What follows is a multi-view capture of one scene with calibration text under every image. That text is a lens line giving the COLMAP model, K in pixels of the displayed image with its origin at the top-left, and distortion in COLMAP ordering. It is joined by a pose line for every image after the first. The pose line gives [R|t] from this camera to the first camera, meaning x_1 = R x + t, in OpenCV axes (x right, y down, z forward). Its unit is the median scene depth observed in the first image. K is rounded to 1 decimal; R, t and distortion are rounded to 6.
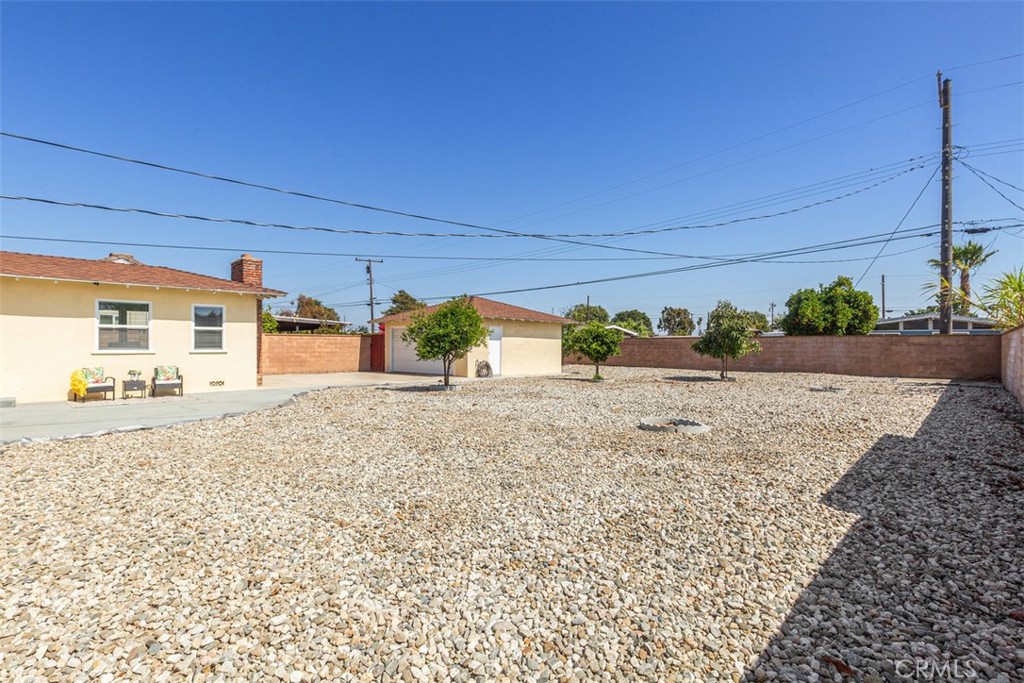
lens RADIAL K [[500.5, 0, 512.0], [0, 500.5, 341.5], [0, 0, 1]] dist [0.000005, -0.000355]
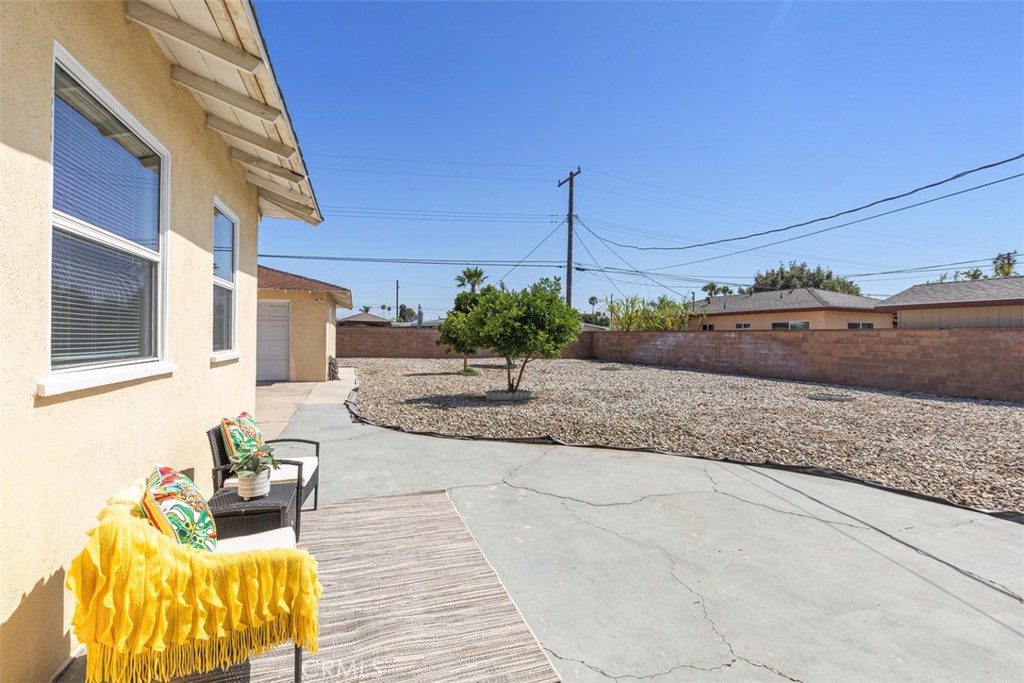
lens RADIAL K [[459.8, 0, 512.0], [0, 459.8, 341.5], [0, 0, 1]] dist [-0.001474, -0.000156]
pose [[0.462808, -0.003113, 0.886453, -0.756362], [-0.022389, 0.999634, 0.015200, 0.001726], [-0.886176, -0.026882, 0.462569, 0.684520]]
